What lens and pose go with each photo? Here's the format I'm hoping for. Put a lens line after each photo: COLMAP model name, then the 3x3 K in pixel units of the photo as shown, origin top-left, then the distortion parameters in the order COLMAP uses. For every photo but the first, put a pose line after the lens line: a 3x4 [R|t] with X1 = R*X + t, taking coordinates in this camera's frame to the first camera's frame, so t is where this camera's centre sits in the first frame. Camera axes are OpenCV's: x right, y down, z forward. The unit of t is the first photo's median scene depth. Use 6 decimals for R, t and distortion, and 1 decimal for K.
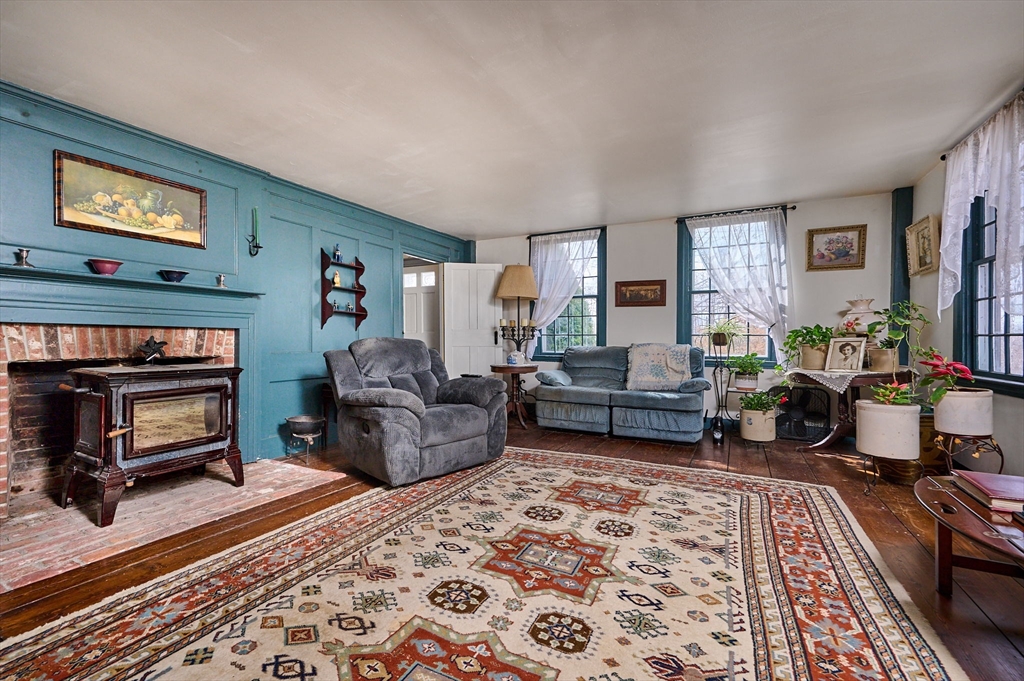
lens RADIAL K [[424.8, 0, 513.4], [0, 424.8, 340.9], [0, 0, 1]] dist [-0.000301, 0.000037]
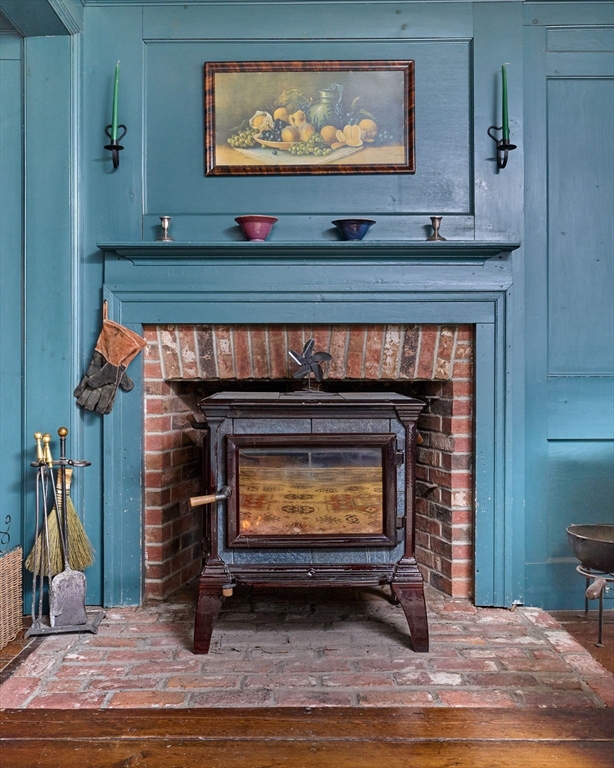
lens RADIAL K [[825.4, 0, 307.4], [0, 825.4, 366.3], [0, 0, 1]] dist [-0.007174, 0.000000]
pose [[0.469752, -0.011779, -0.882720, 0.122319], [0.003499, 0.999928, -0.011481, 0.037916], [0.882791, 0.002304, 0.469760, 0.498224]]
